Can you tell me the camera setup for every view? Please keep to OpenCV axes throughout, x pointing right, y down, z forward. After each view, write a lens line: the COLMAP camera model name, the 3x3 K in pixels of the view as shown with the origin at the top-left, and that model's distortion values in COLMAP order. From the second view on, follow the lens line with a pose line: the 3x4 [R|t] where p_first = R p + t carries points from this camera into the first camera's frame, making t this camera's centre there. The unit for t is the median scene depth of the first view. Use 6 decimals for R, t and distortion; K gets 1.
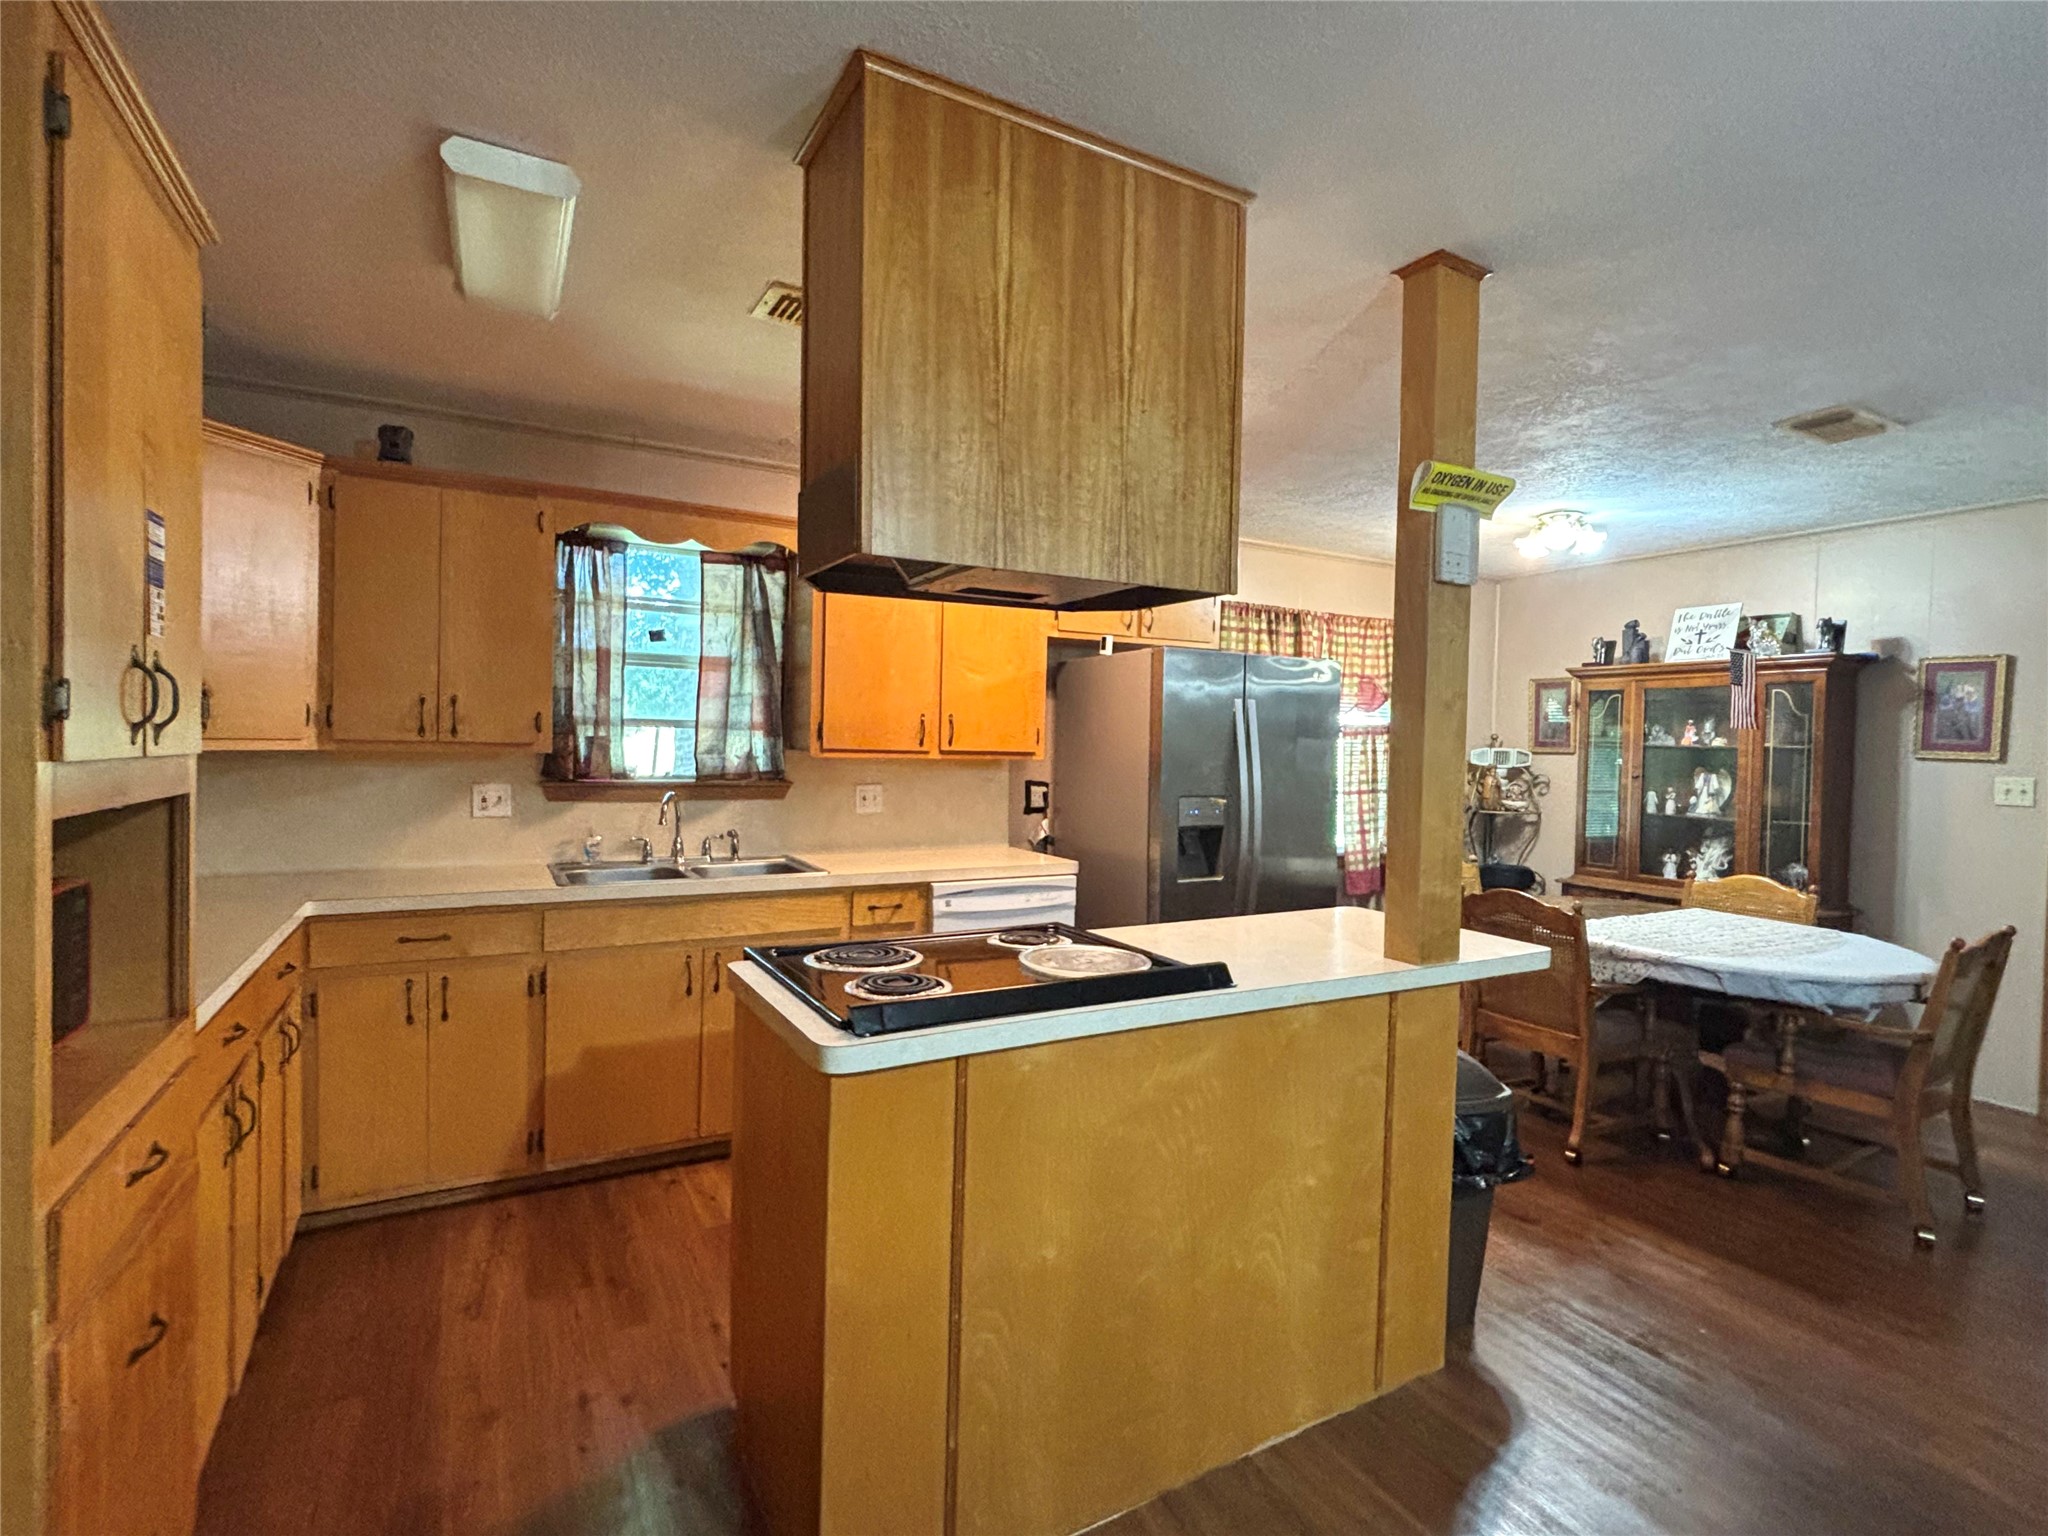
lens RADIAL K [[964.6, 0, 1022.1], [0, 964.6, 763.9], [0, 0, 1]] dist [0.003101, 0.000090]
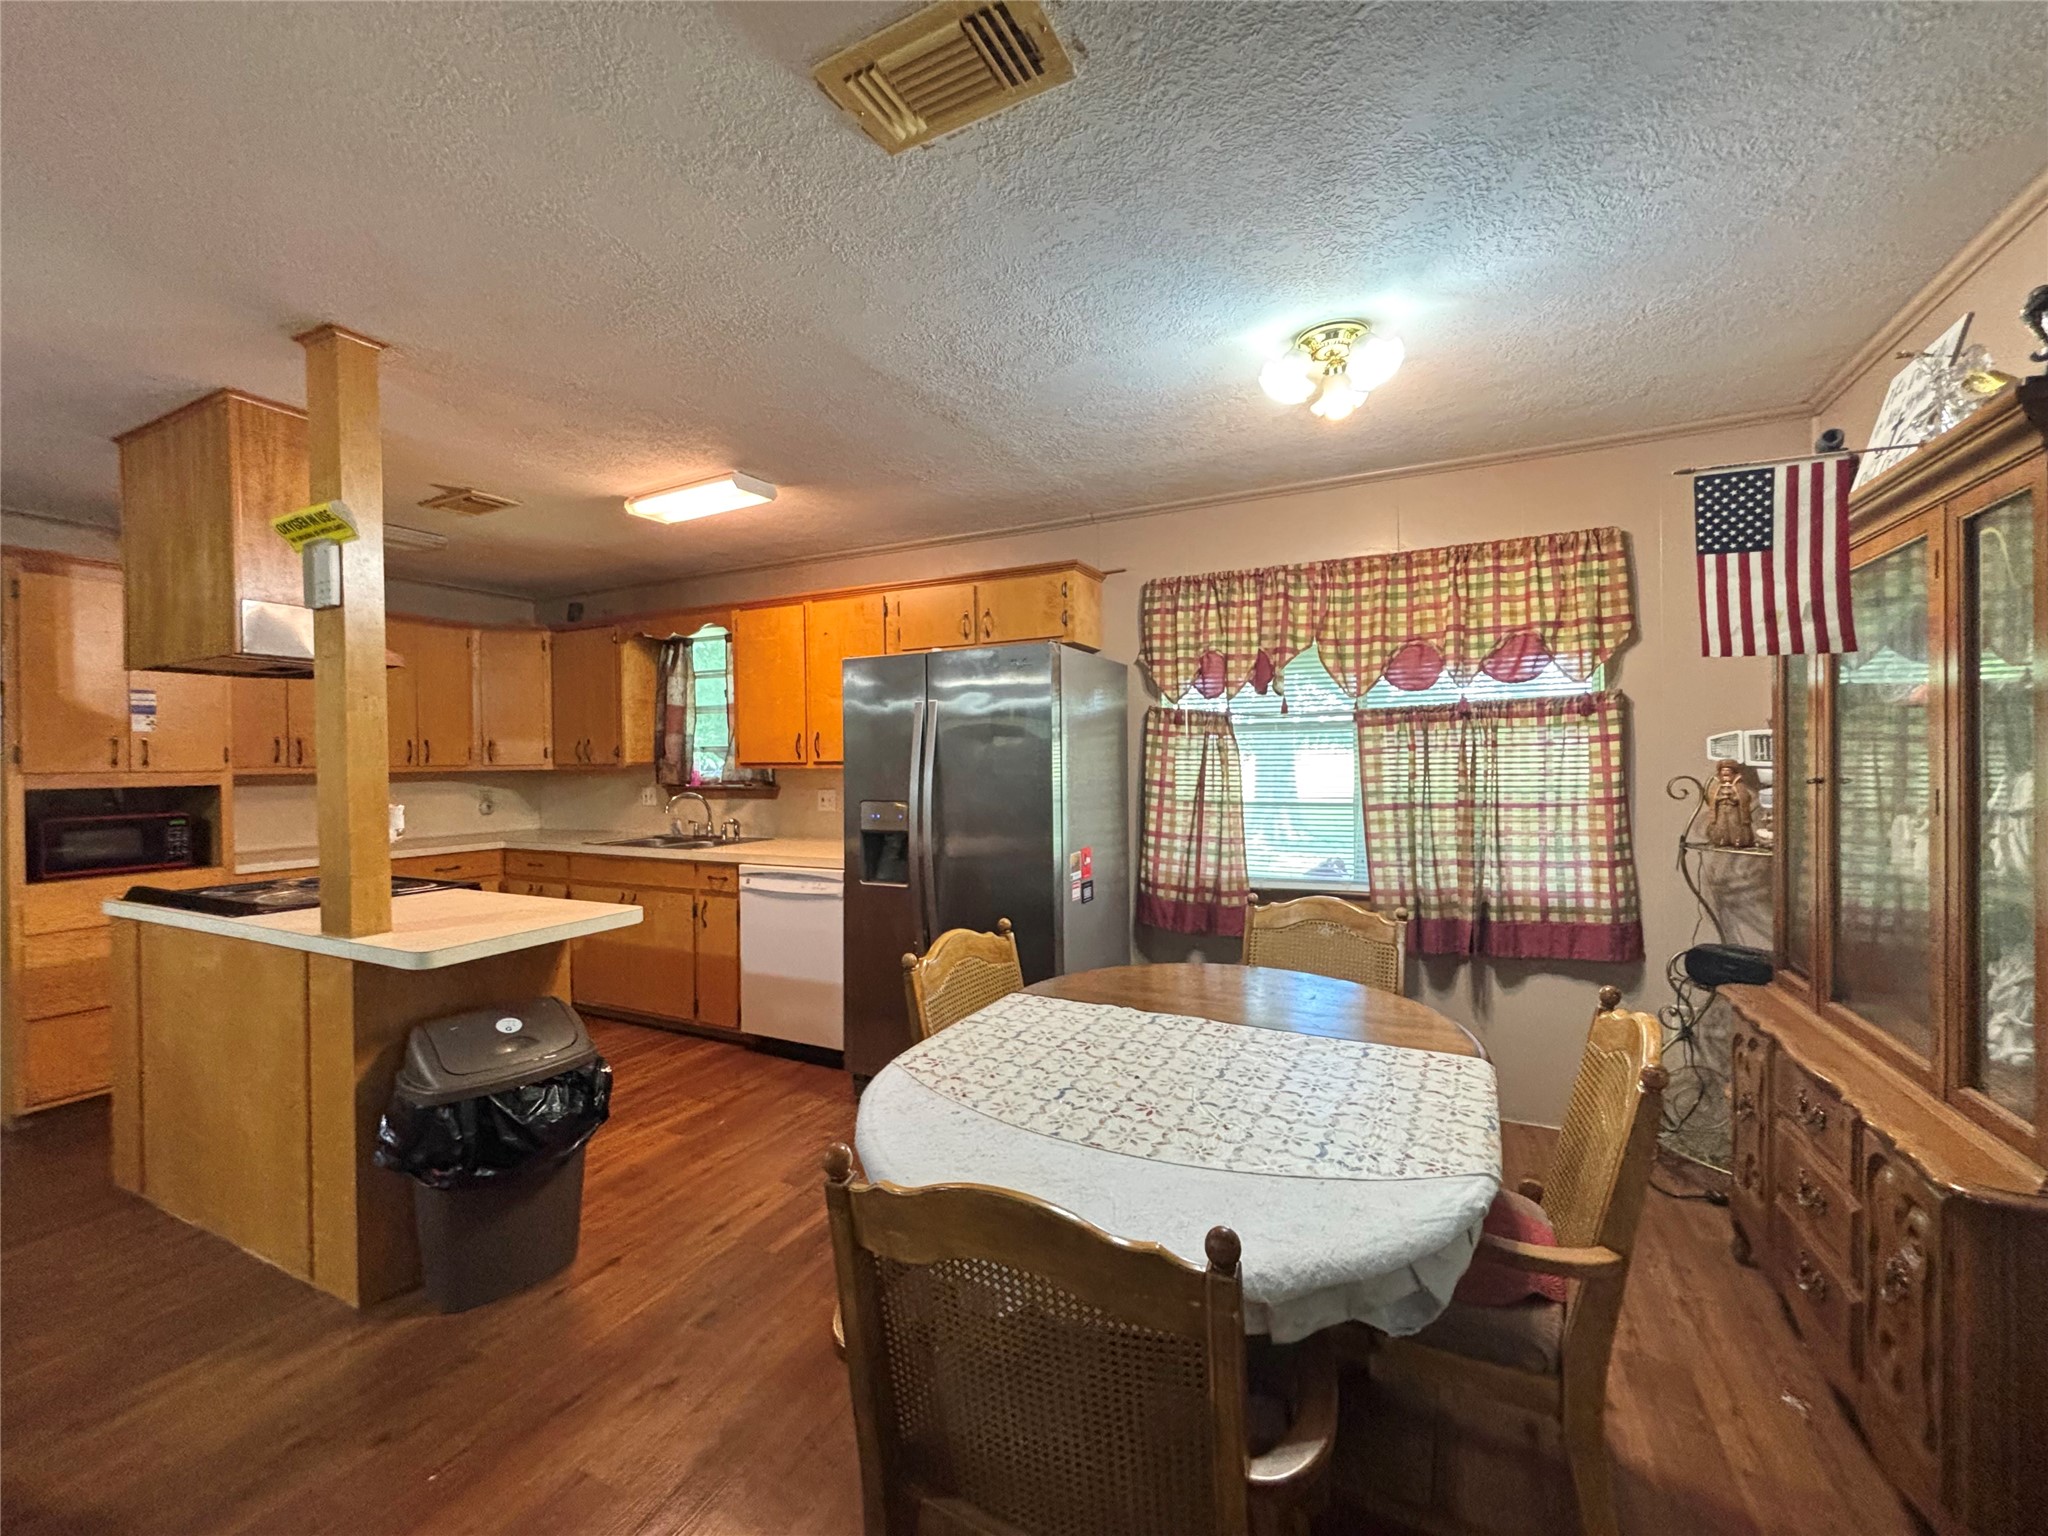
lens RADIAL K [[818.4, 0, 1028.4], [0, 818.4, 766.8], [0, 0, 1]] dist [-0.003764, 0.000811]
pose [[0.569269, -0.017845, -0.821958, 0.957401], [0.005976, 0.999828, -0.017568, 0.012833], [0.822130, 0.005089, 0.569277, 0.632910]]
